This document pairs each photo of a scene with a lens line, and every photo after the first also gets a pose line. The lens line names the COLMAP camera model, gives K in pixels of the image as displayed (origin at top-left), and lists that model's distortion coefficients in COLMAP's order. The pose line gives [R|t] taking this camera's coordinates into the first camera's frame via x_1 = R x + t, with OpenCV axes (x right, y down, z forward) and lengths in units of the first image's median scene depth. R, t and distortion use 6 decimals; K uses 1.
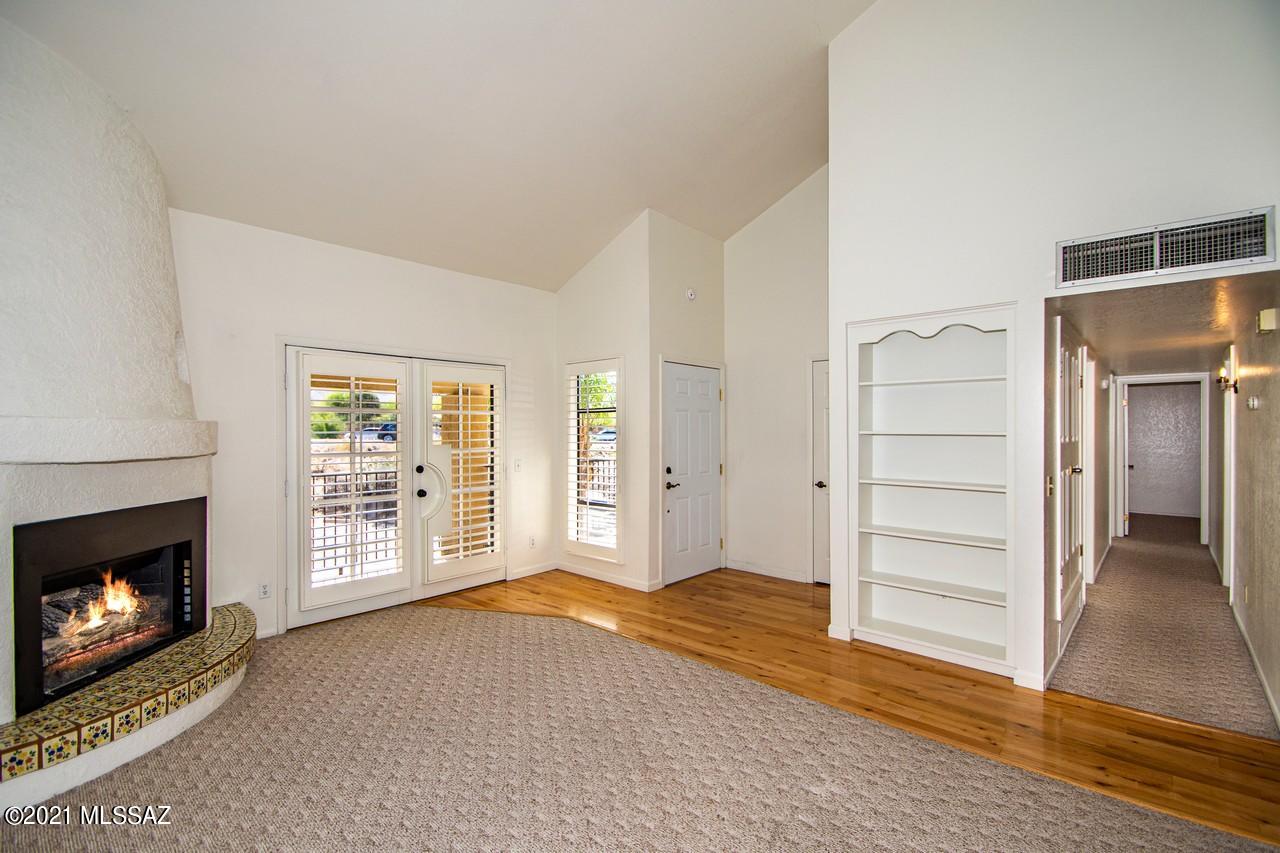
lens RADIAL K [[570.7, 0, 627.4], [0, 570.7, 431.9], [0, 0, 1]] dist [0.005549, -0.002998]
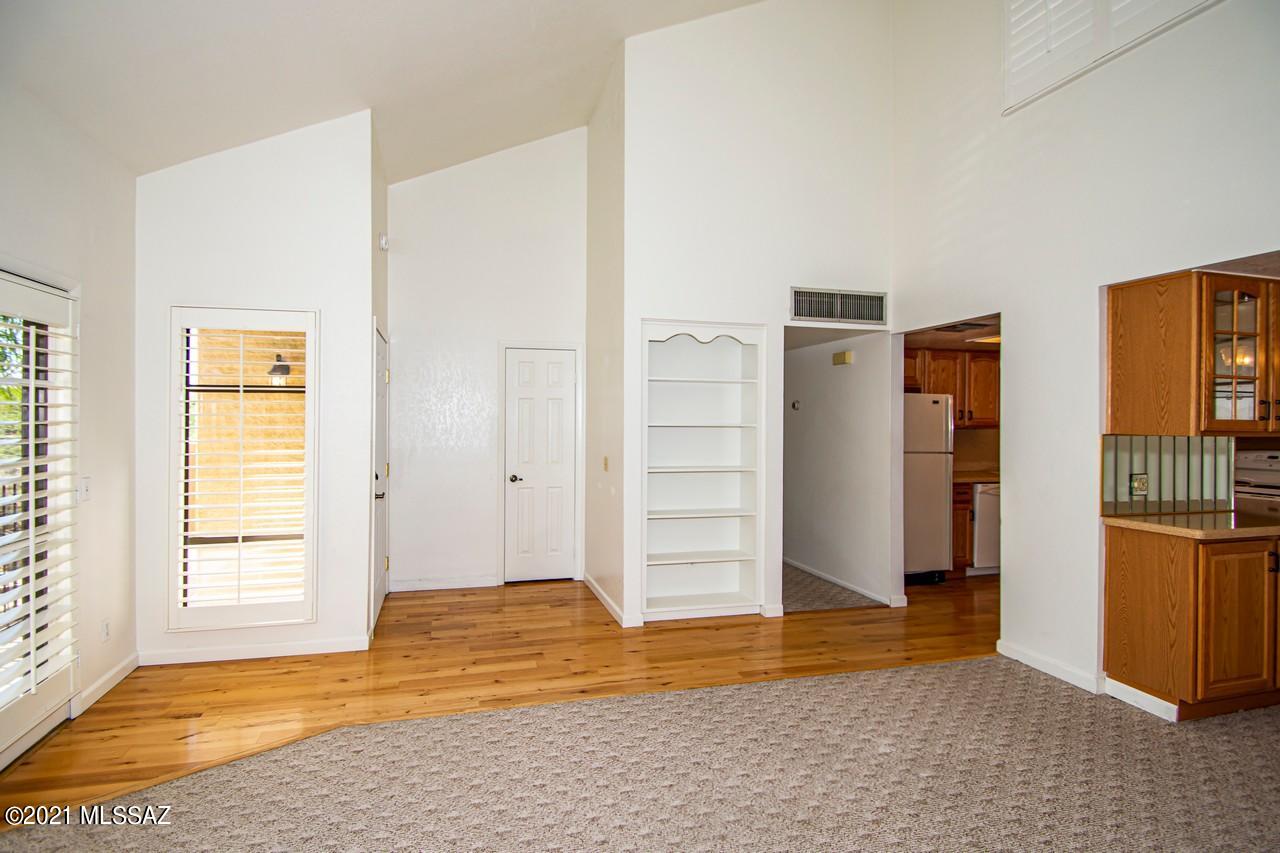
lens RADIAL K [[570.7, 0, 634.6], [0, 570.7, 420.1], [0, 0, 1]] dist [0.005549, -0.002998]
pose [[0.568207, 0.003243, 0.822880, -0.433841], [-0.002952, 0.999994, -0.001902, -0.004865], [-0.822881, -0.001348, 0.568213, 0.387300]]
